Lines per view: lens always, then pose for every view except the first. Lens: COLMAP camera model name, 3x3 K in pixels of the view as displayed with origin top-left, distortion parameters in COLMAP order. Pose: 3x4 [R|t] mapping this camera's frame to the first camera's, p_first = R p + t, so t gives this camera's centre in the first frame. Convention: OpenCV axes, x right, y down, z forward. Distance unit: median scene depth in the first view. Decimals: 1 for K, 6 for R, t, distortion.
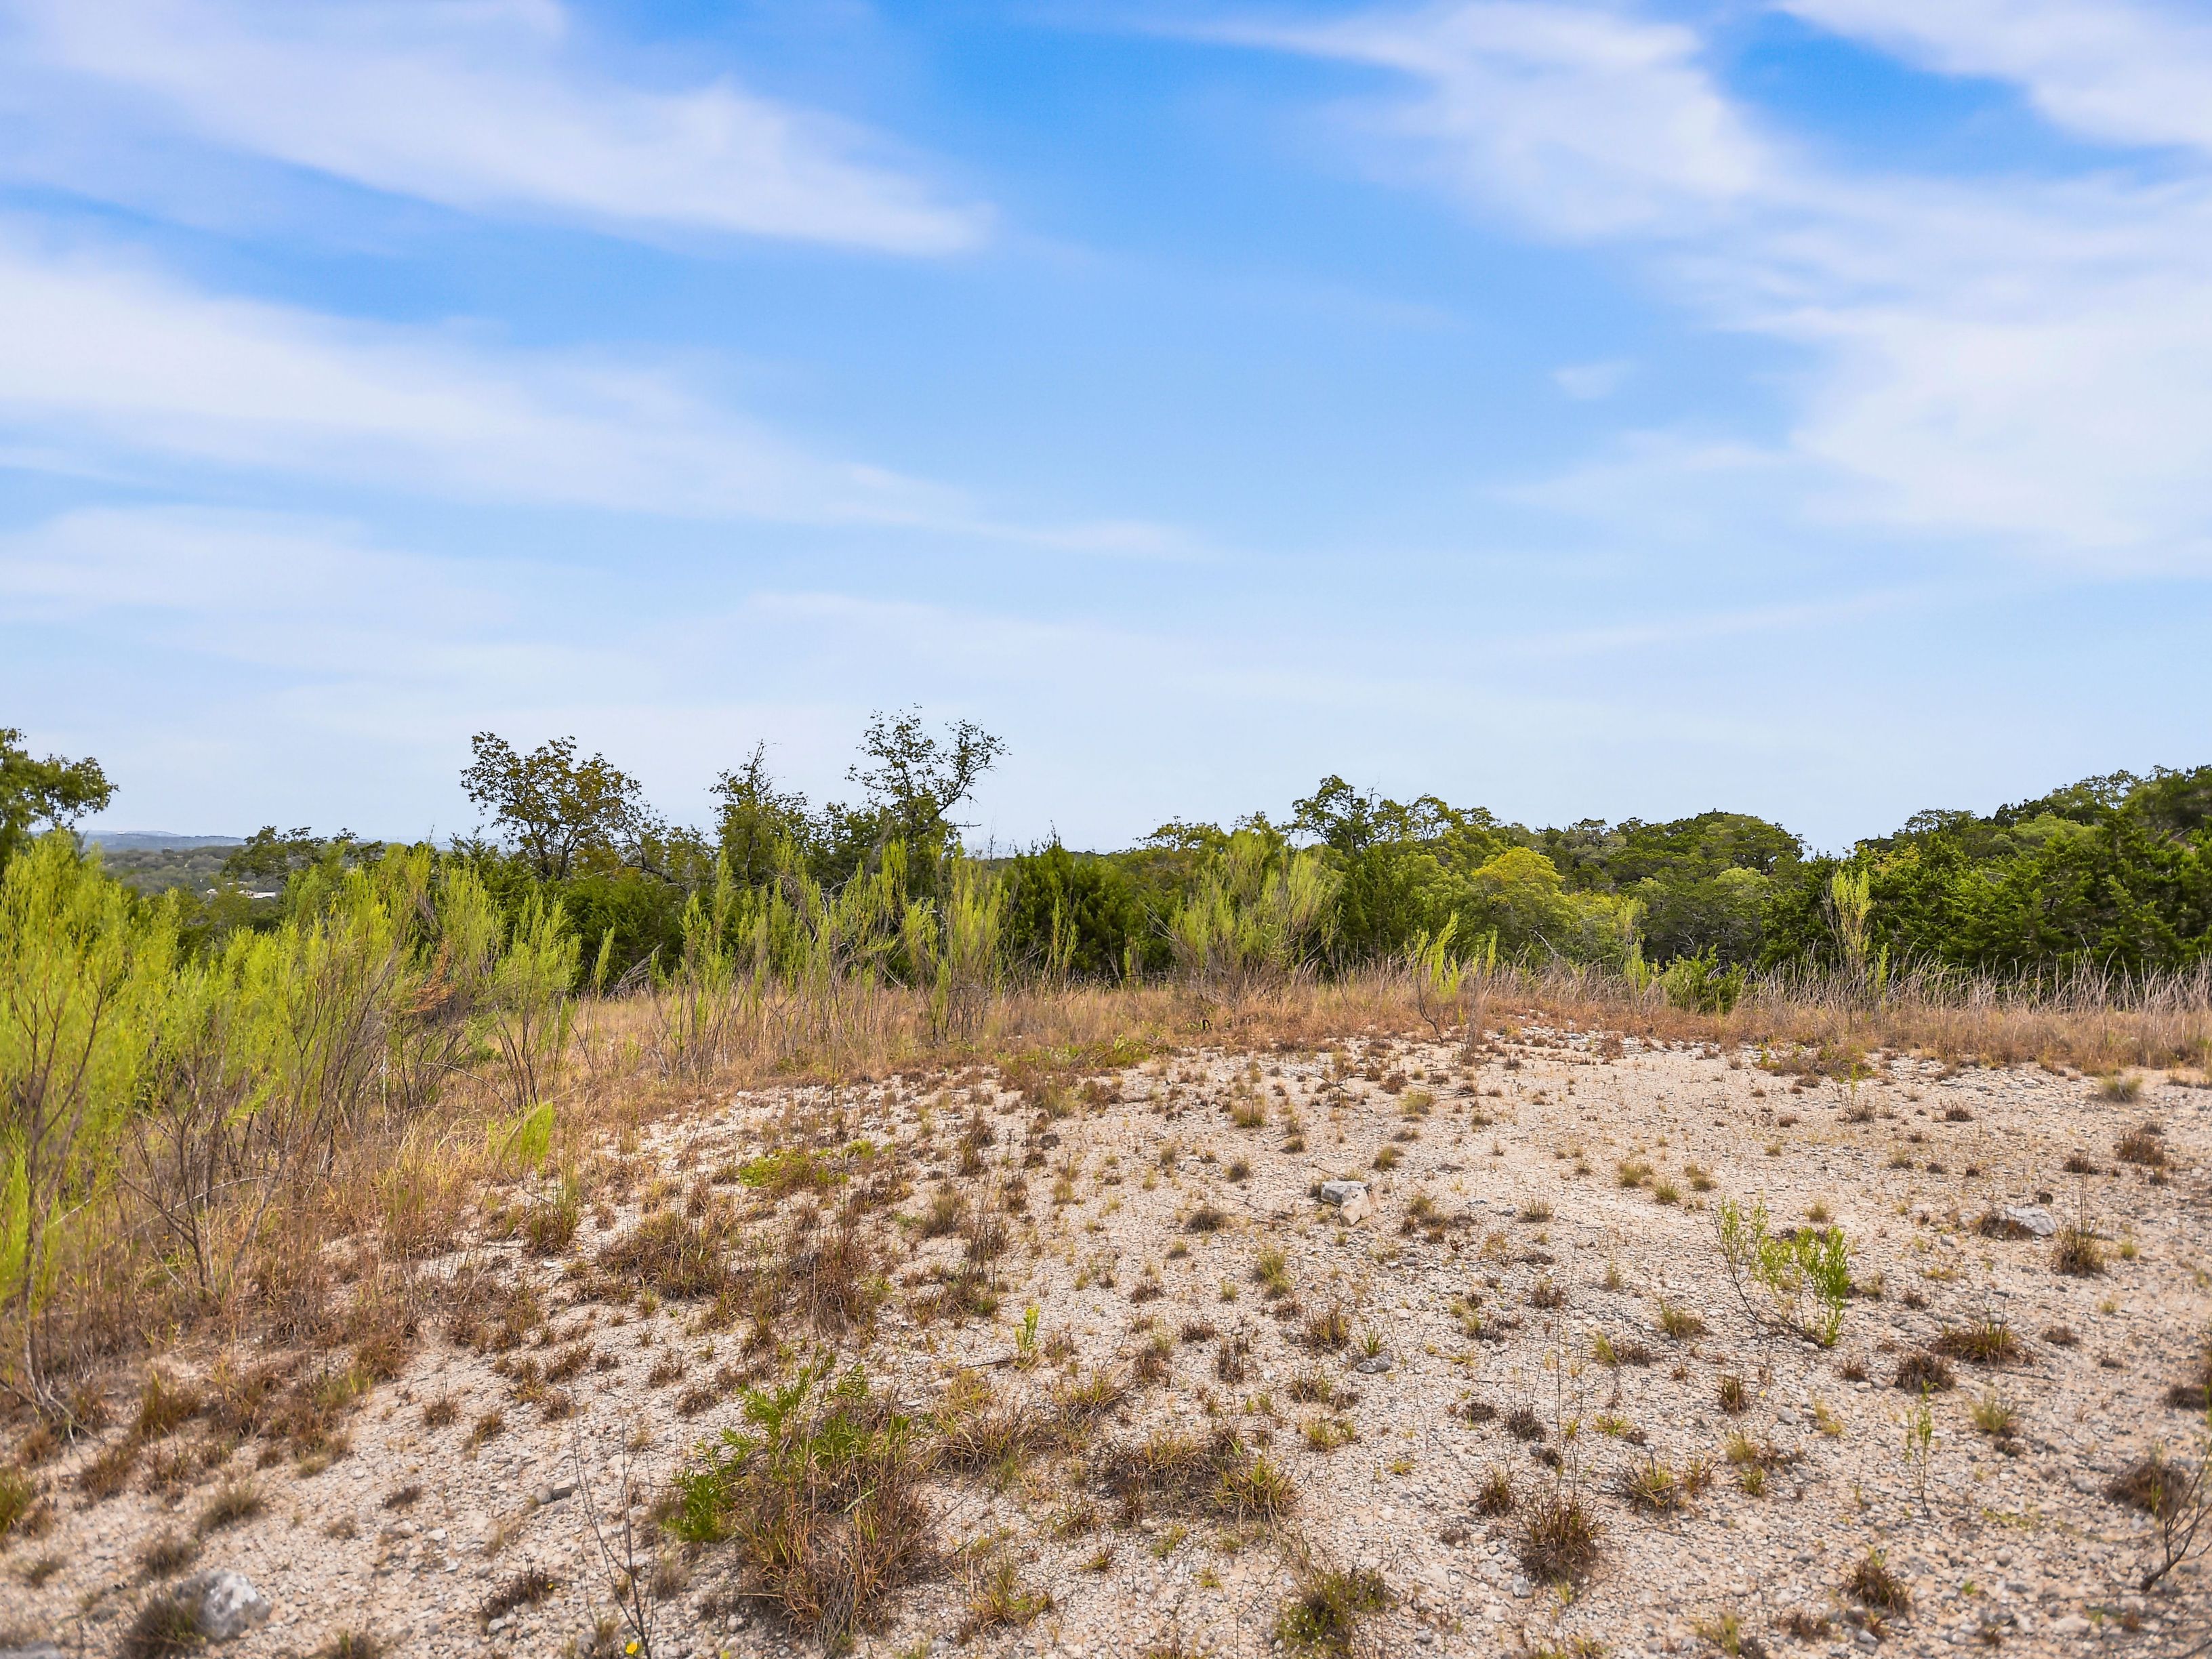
lens RADIAL K [[1093.4, 0, 1092.6], [0, 1093.4, 829.4], [0, 0, 1]] dist [0.004043, -0.002528]
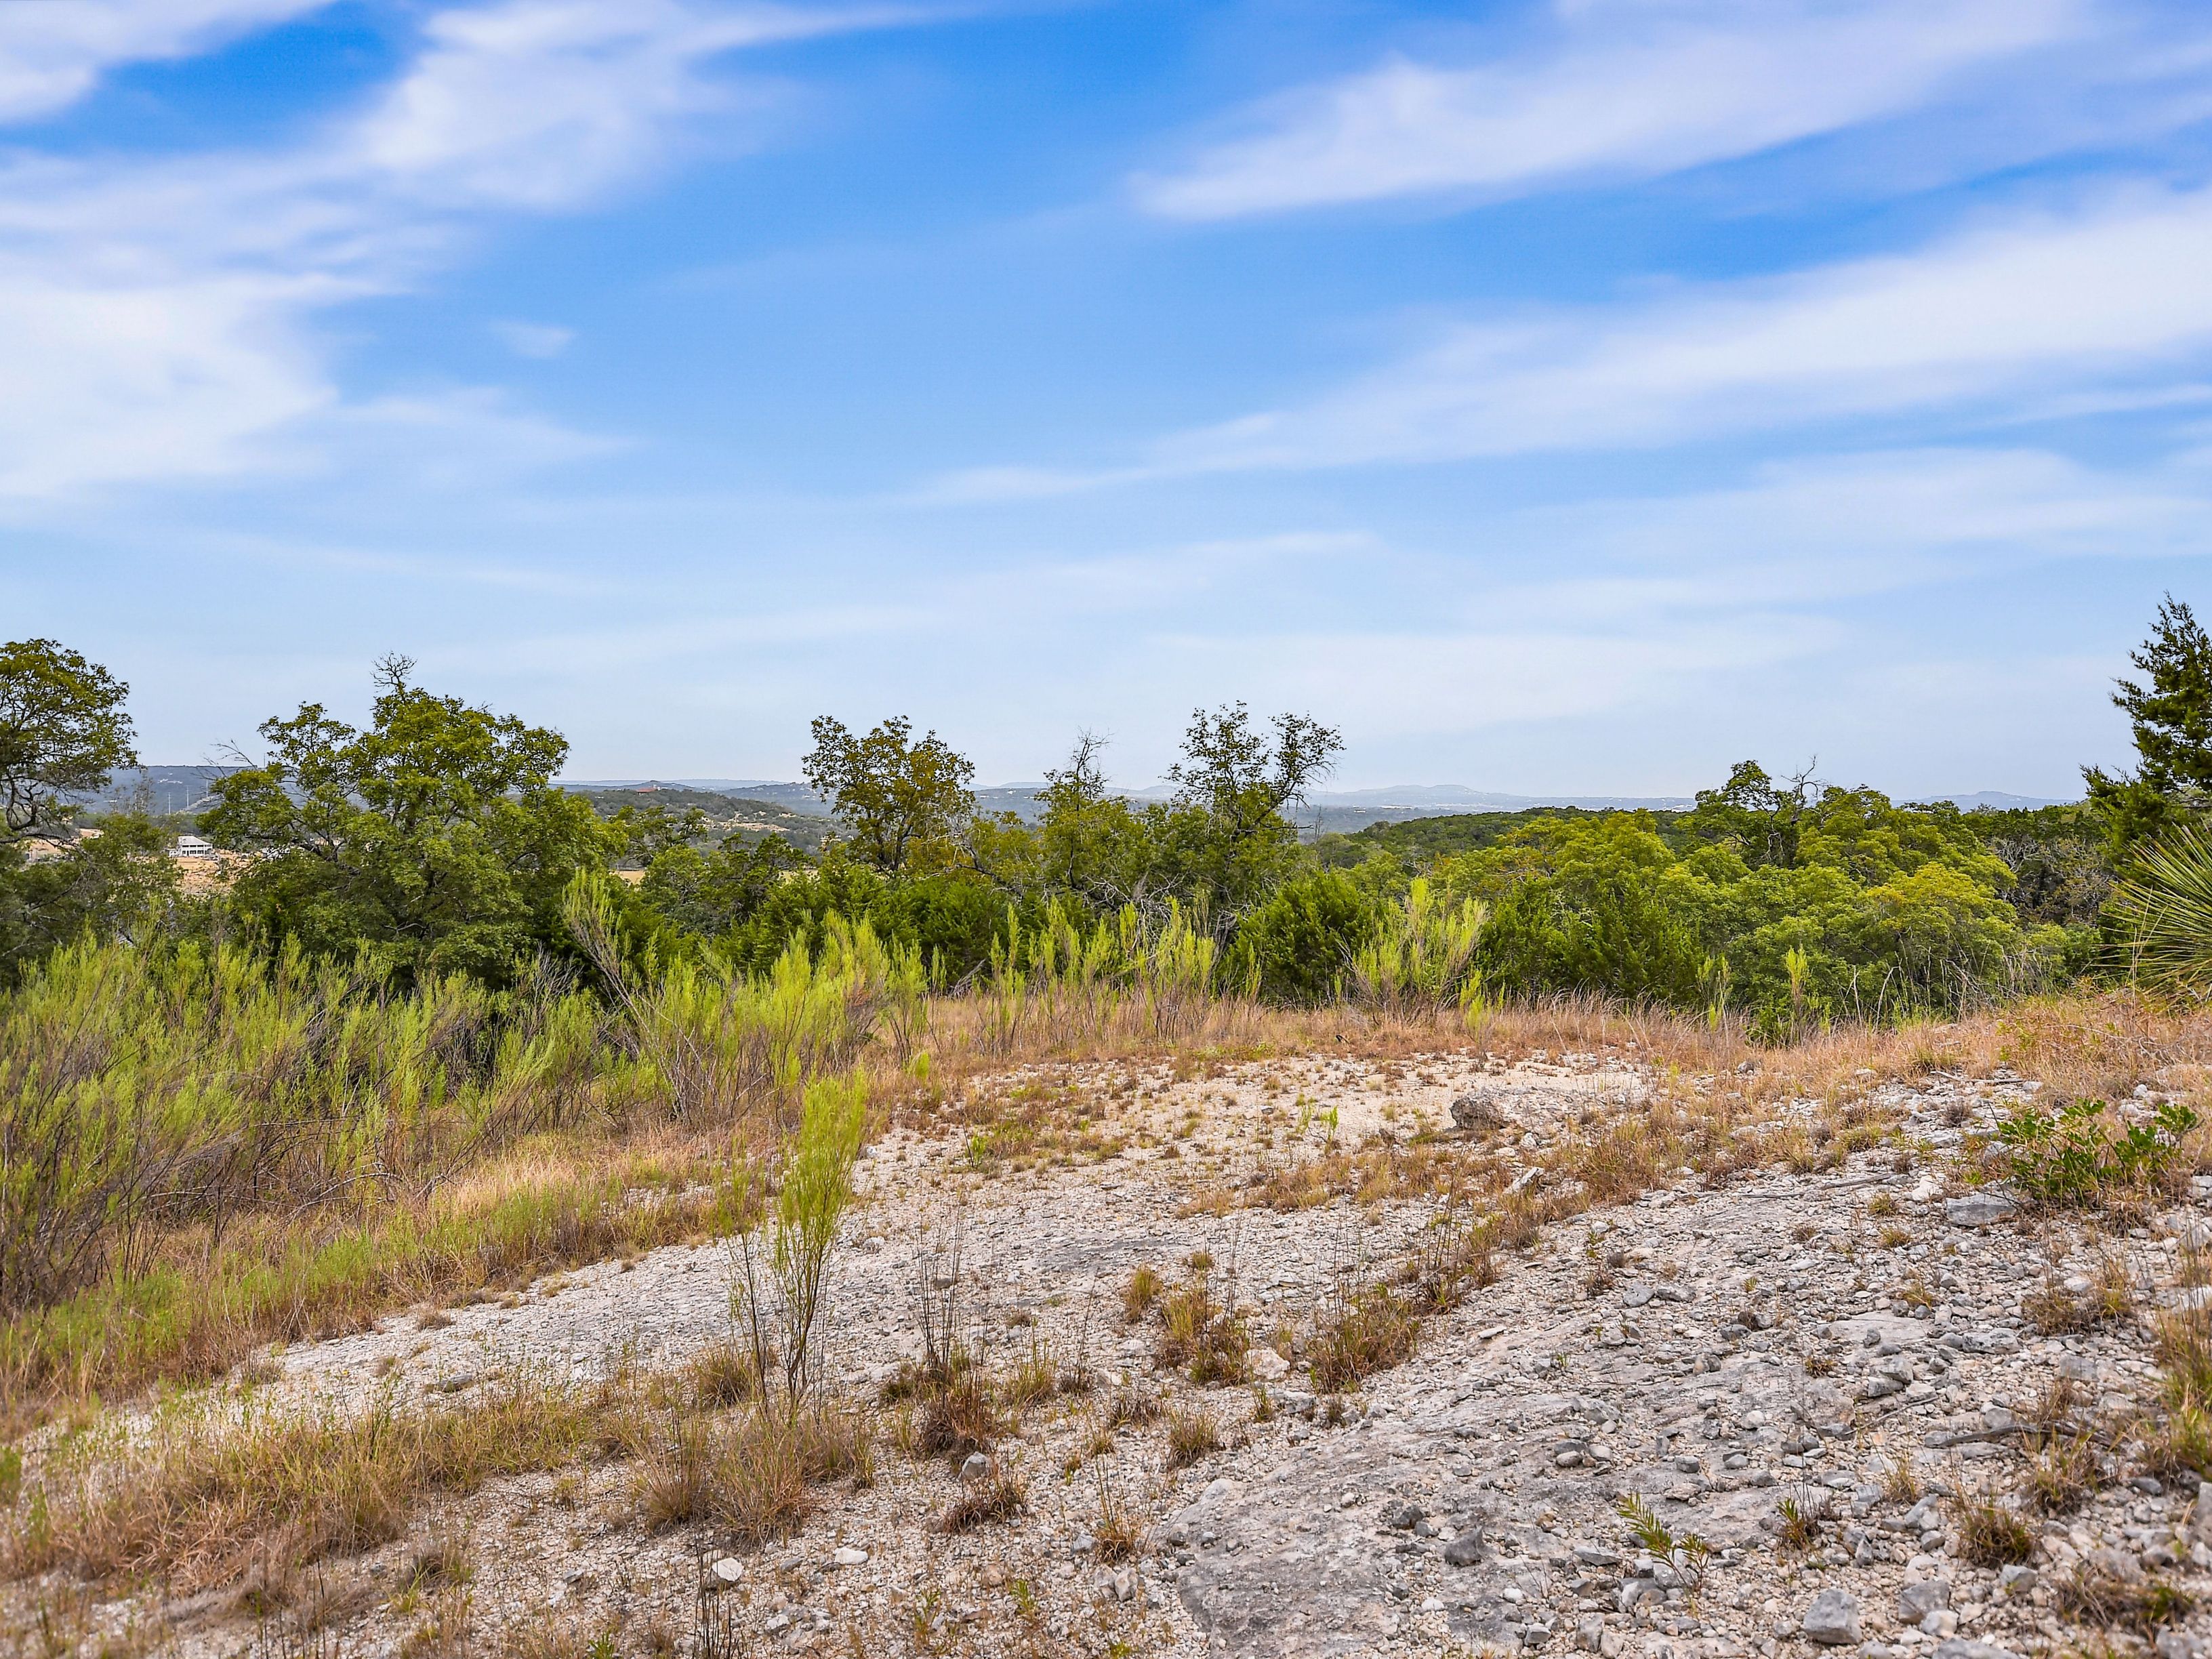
lens RADIAL K [[1482.3, 0, 1108.7], [0, 1482.3, 816.1], [0, 0, 1]] dist [0.017476, -0.010582]
pose [[0.954397, 0.003504, -0.298521, 0.108697], [0.003811, 0.999707, 0.023920, -0.042955], [0.298517, -0.023967, 0.954103, -0.253084]]
